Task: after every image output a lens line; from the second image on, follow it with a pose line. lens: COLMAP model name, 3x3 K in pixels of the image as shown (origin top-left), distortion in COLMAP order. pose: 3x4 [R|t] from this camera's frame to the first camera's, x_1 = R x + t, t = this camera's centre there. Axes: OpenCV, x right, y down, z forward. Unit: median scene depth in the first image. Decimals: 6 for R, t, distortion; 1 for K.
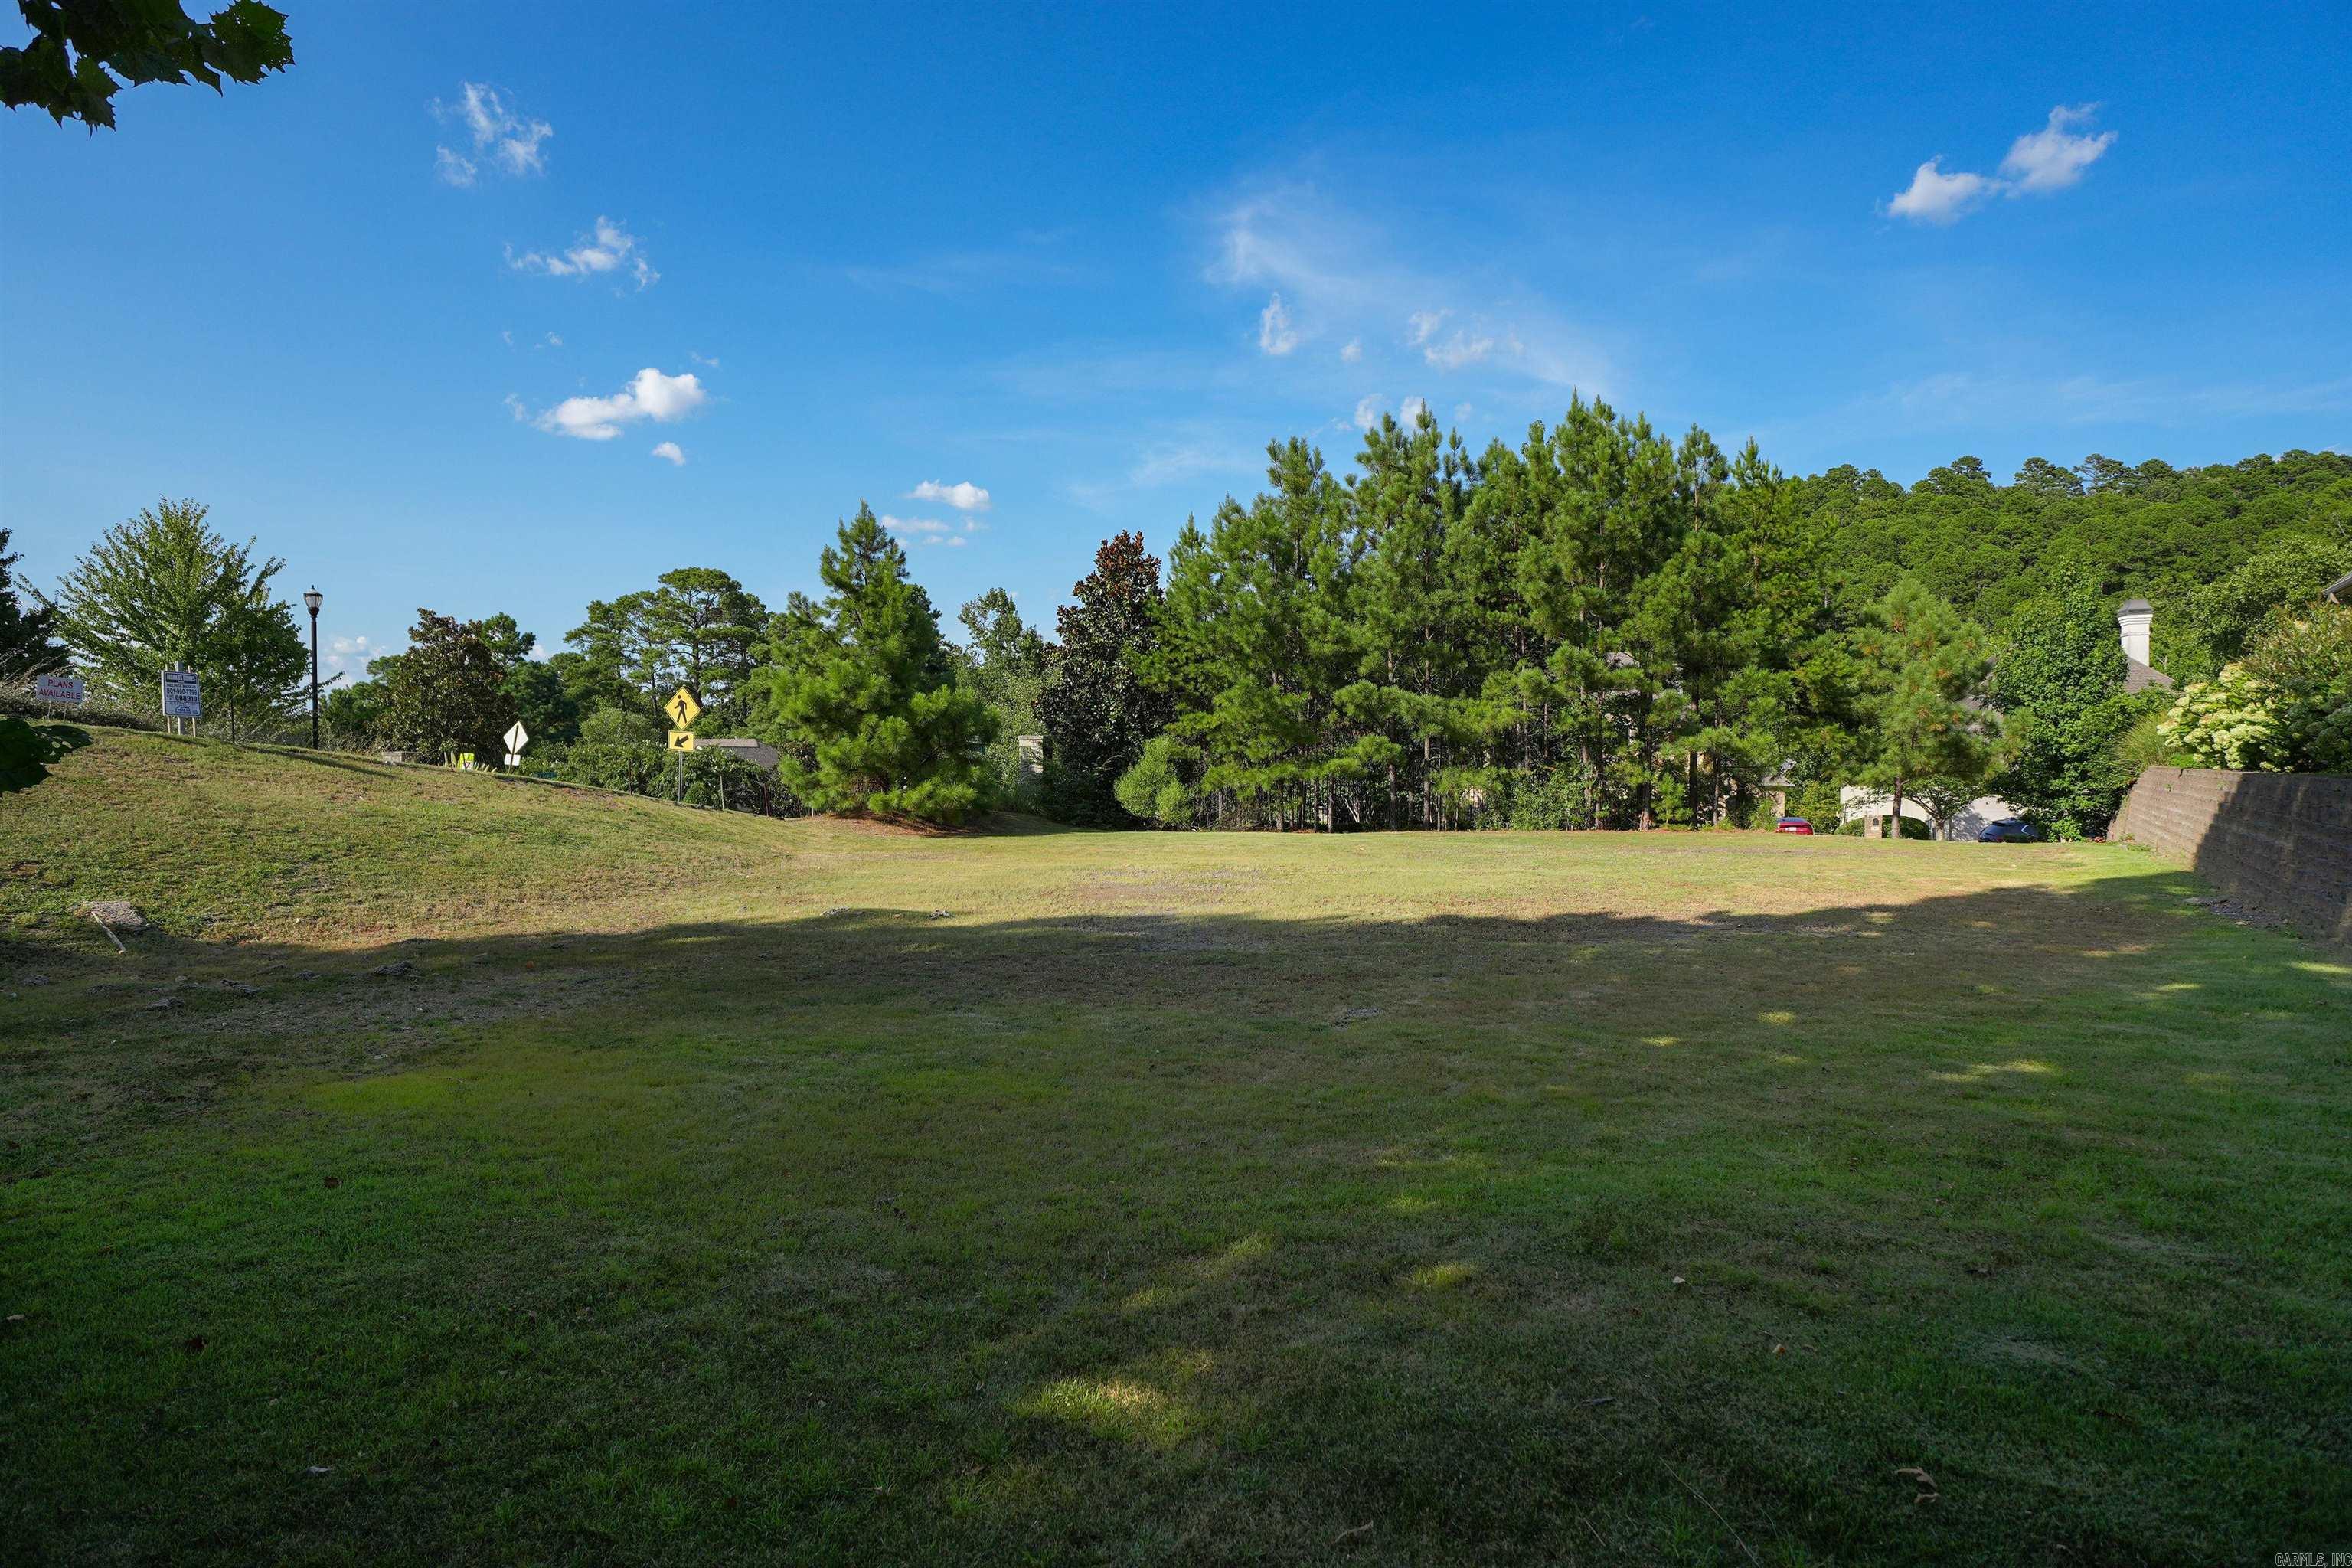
lens RADIAL K [[1163.2, 0, 1176.0], [0, 1163.2, 784.0], [0, 0, 1]] dist [-0.063919, 0.024555]
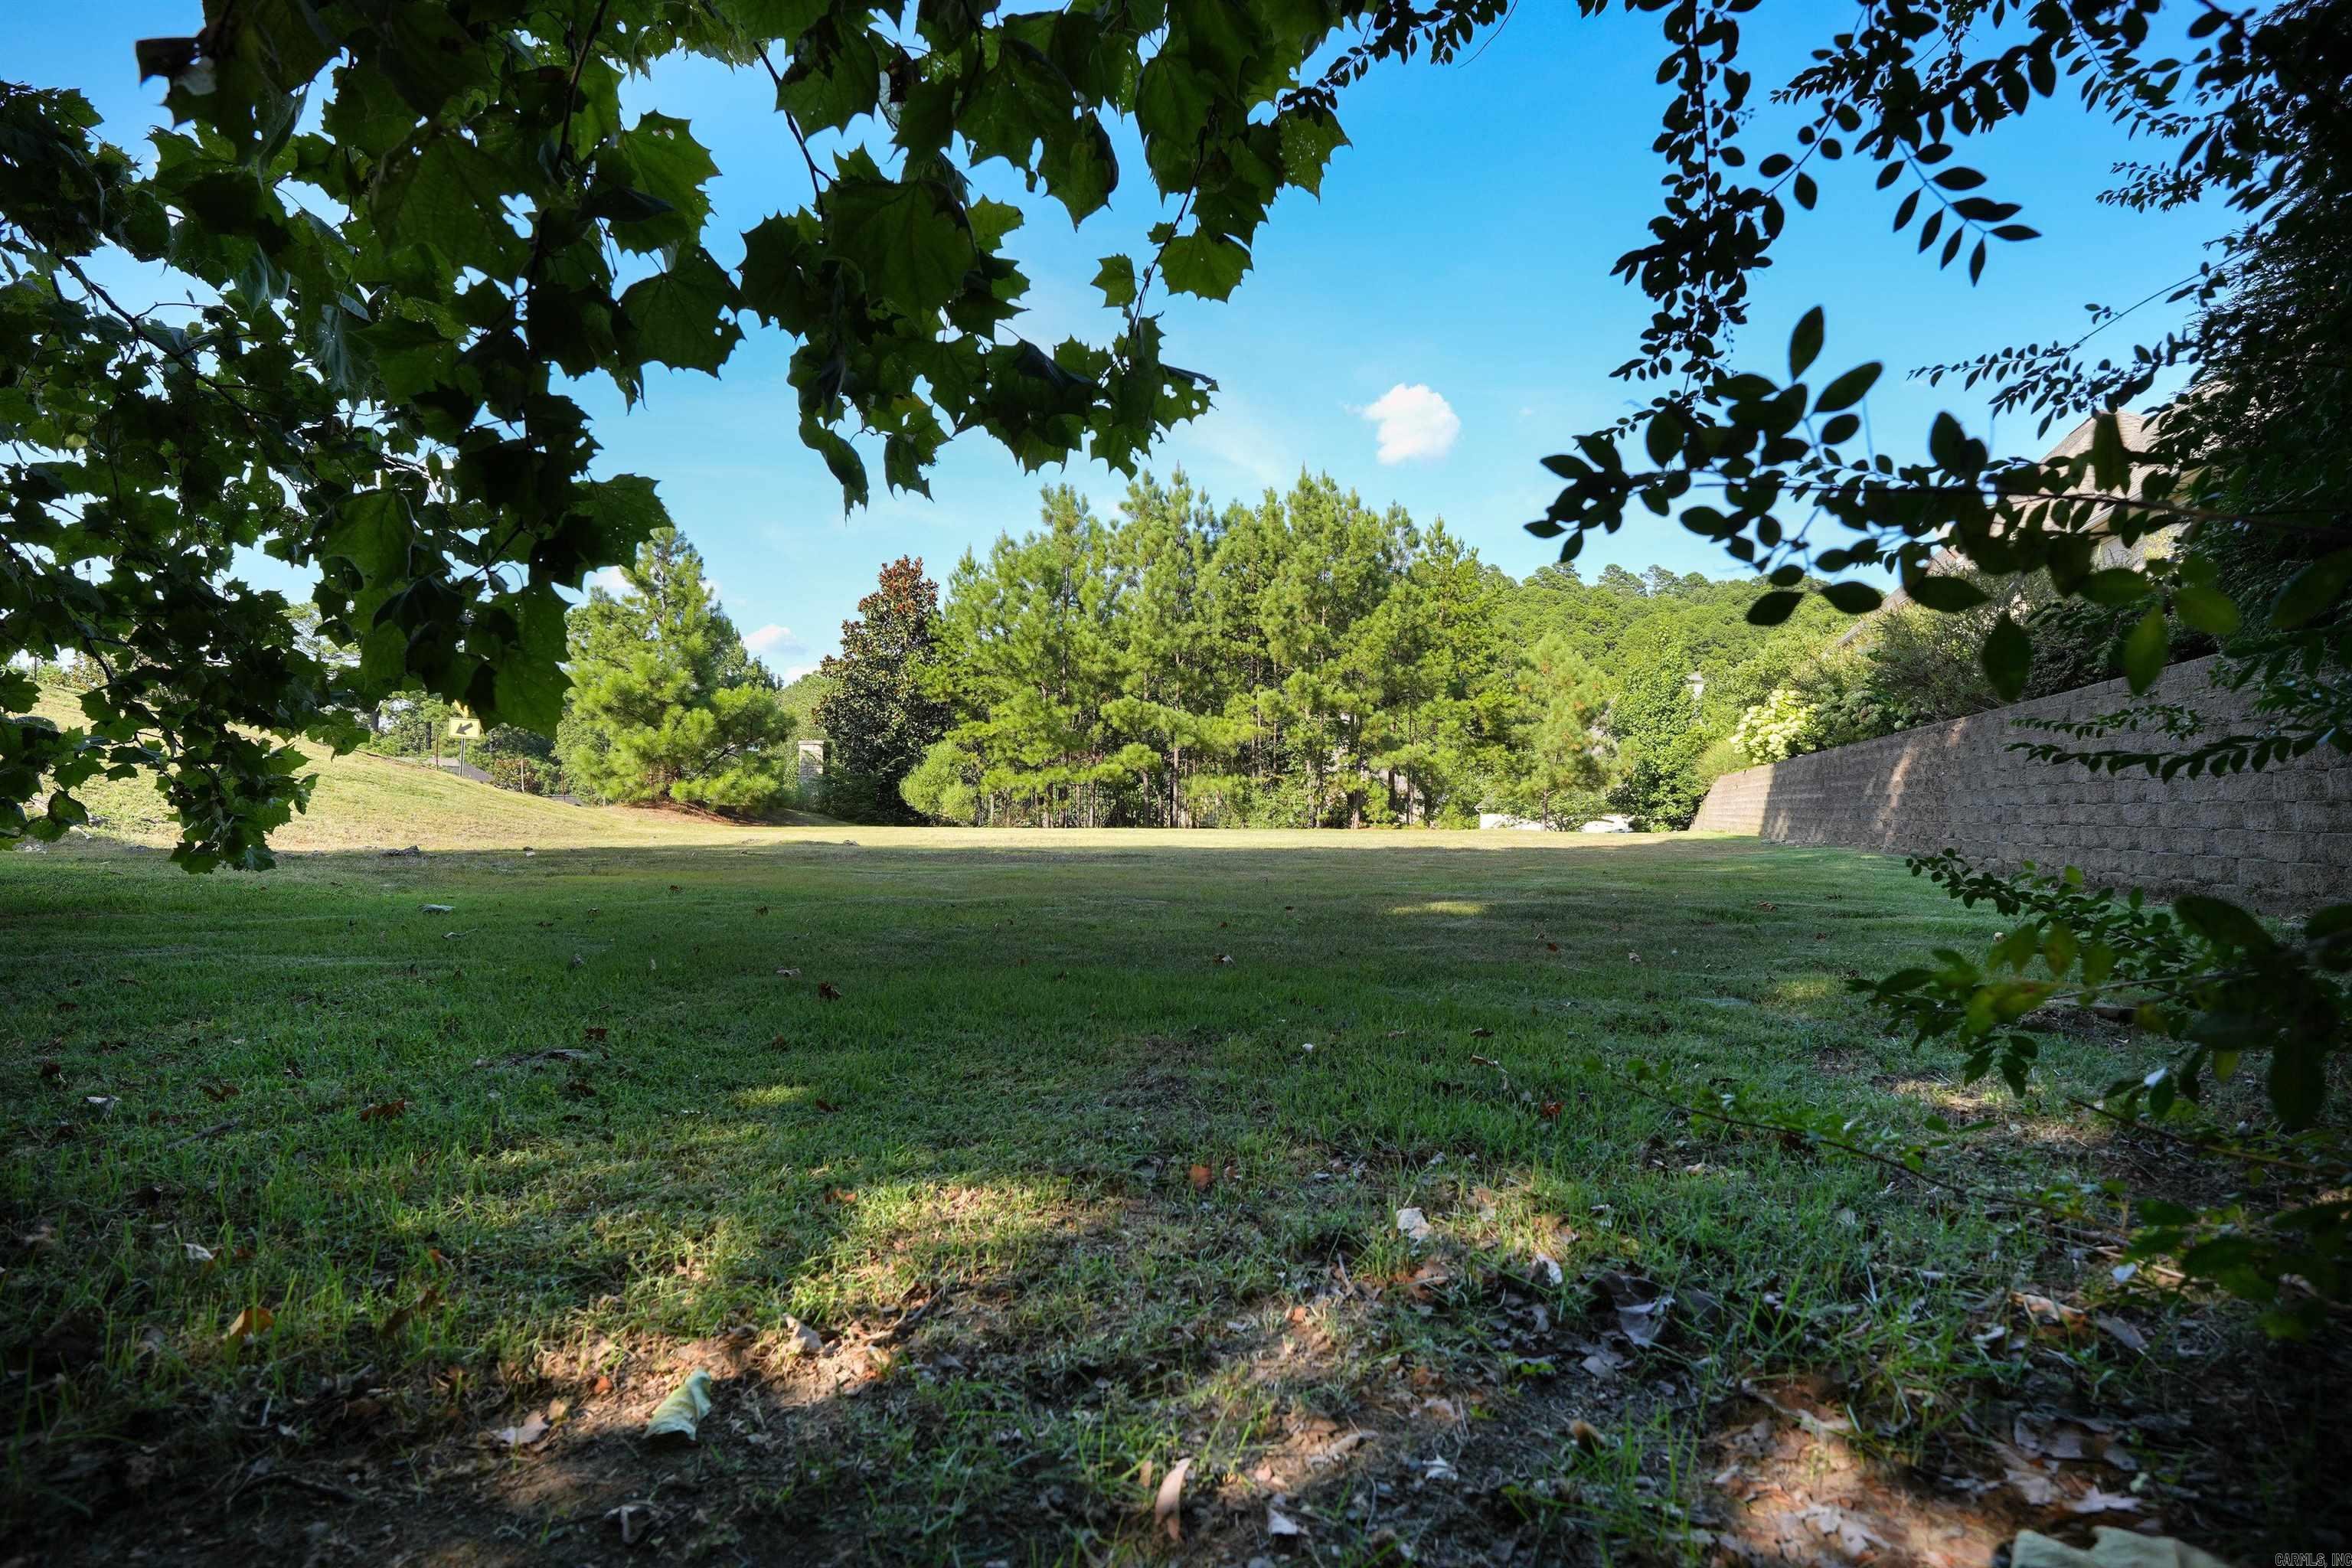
lens RADIAL K [[1101.5, 0, 1176.0], [0, 1101.5, 784.0], [0, 0, 1]] dist [-0.060654, -0.000018]
pose [[0.963377, 0.020177, 0.267389, -0.080264], [-0.009129, 0.999055, -0.042498, 0.042315], [-0.267994, 0.038500, 0.962651, -0.054209]]
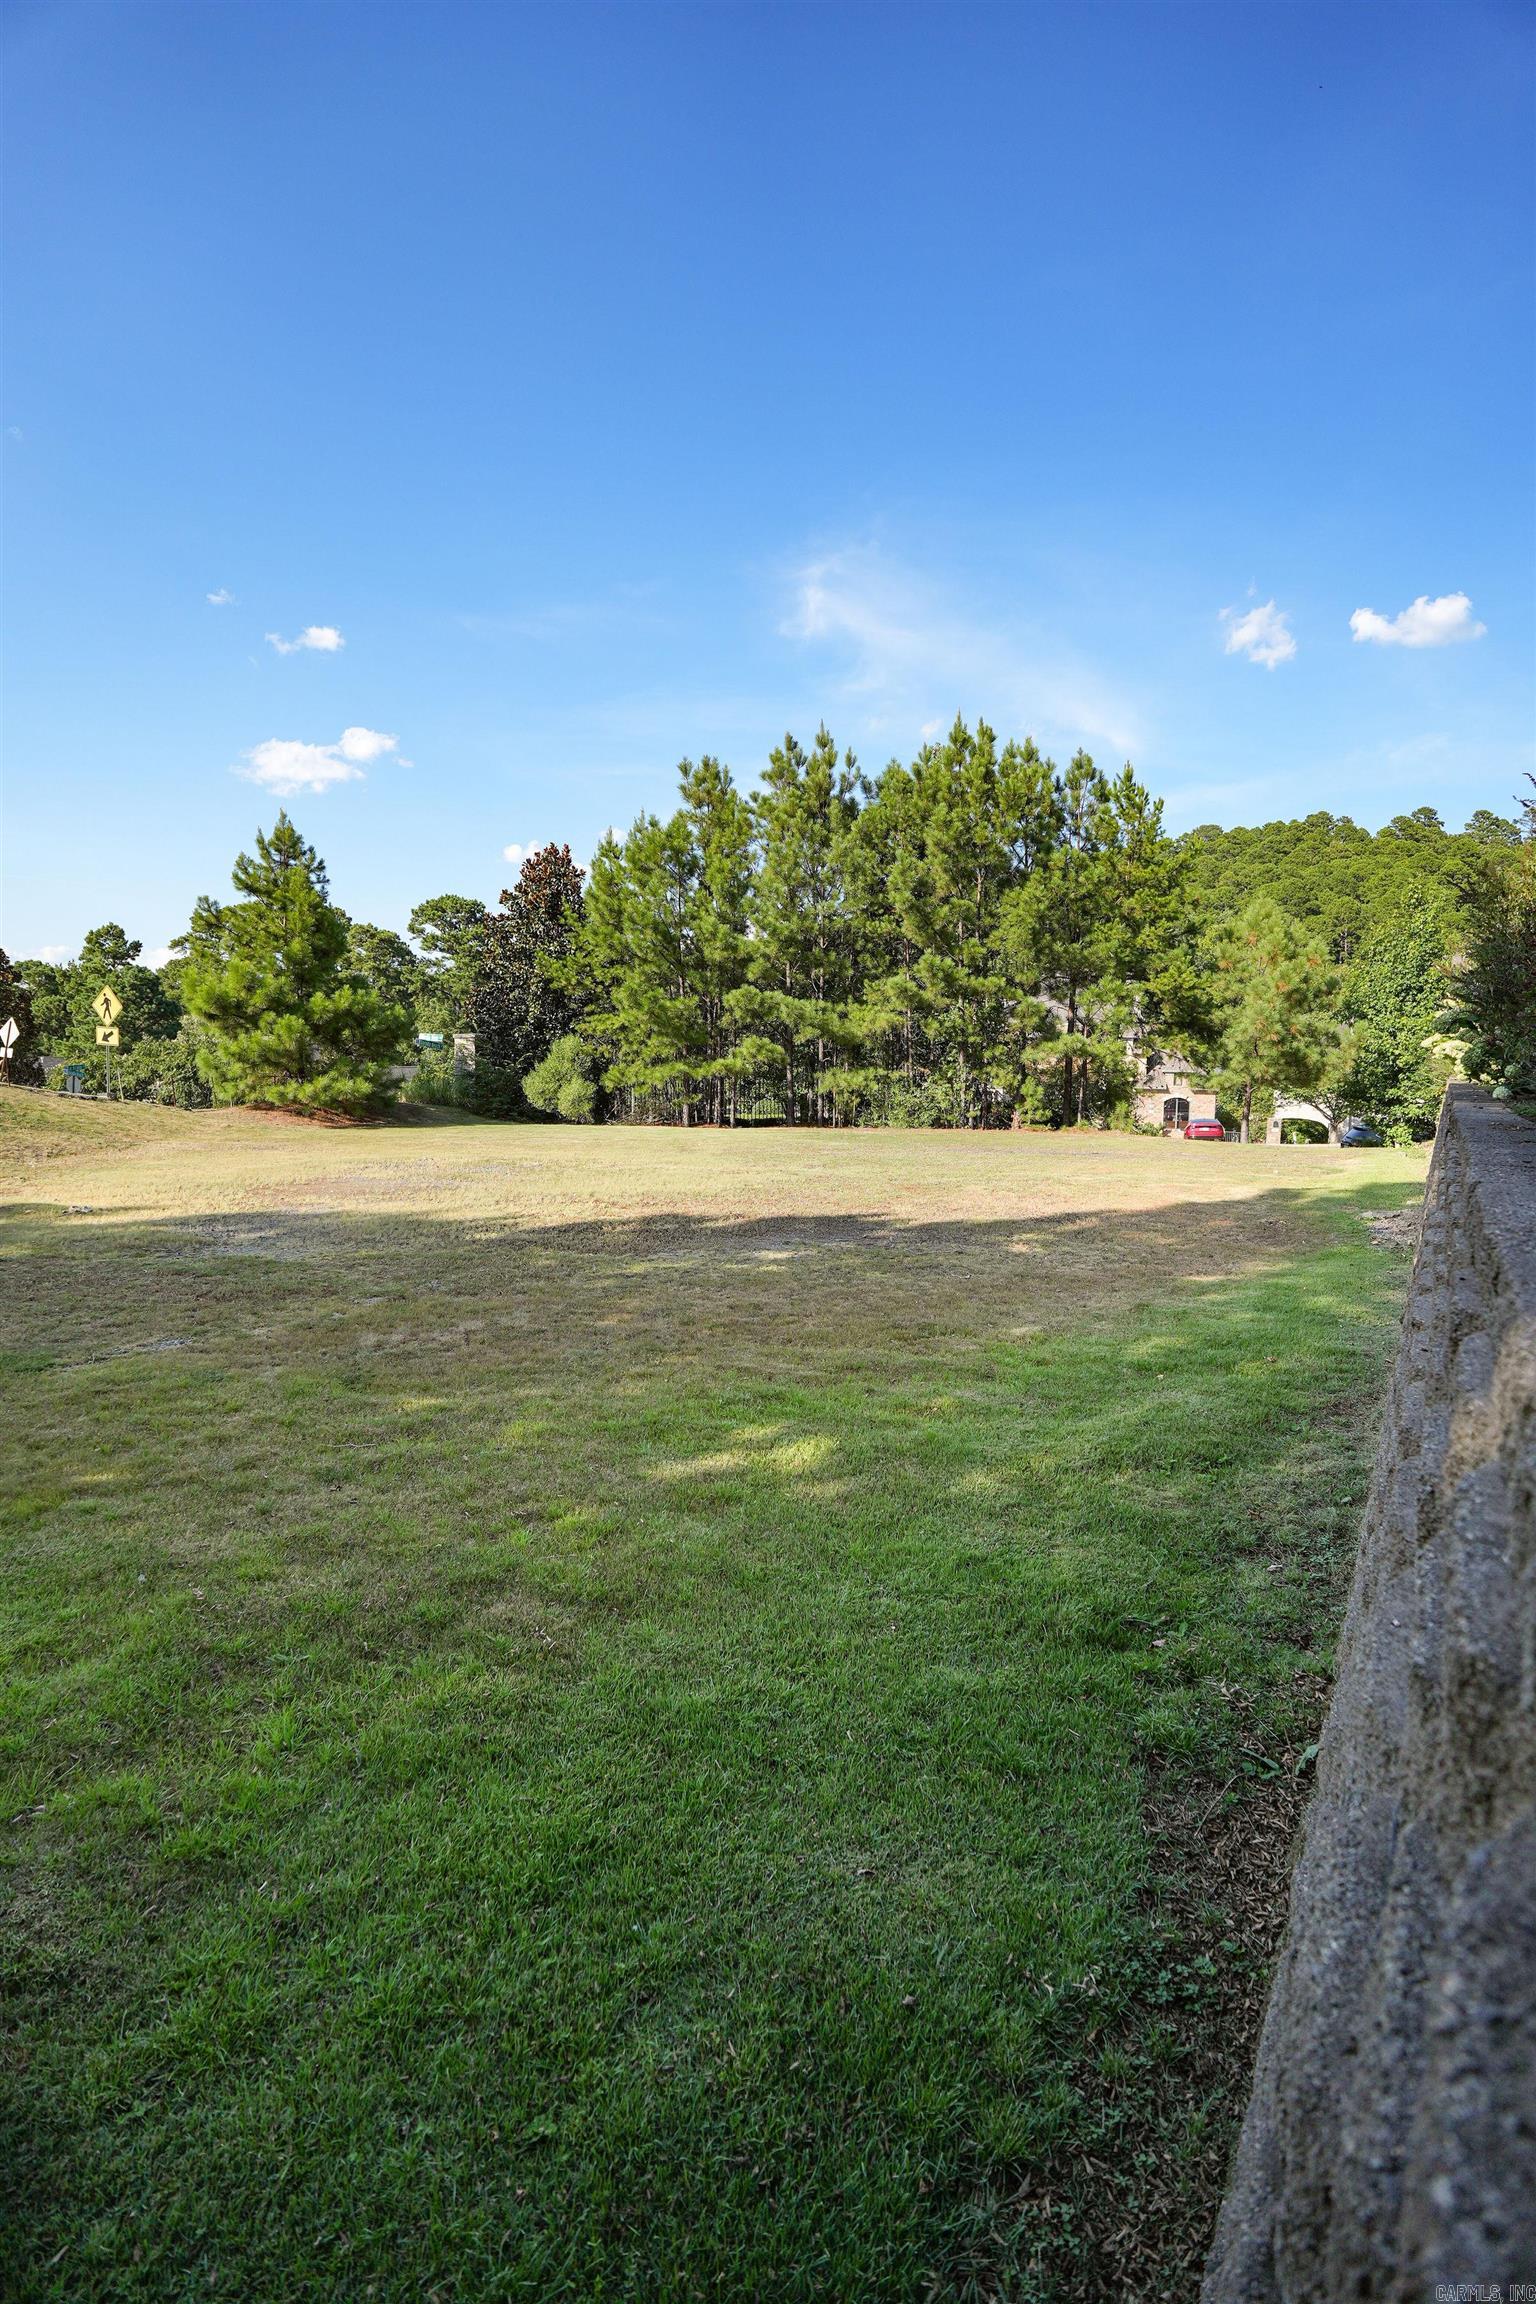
lens RADIAL K [[998.2, 0, 768.0], [0, 998.2, 1152.0], [0, 0, 1]] dist [-0.063741, 0.008870]
pose [[0.999770, 0.012068, 0.017724, 0.162160], [-0.013292, 0.997412, 0.070654, -0.001404], [-0.016825, -0.070873, 0.997343, 0.074724]]
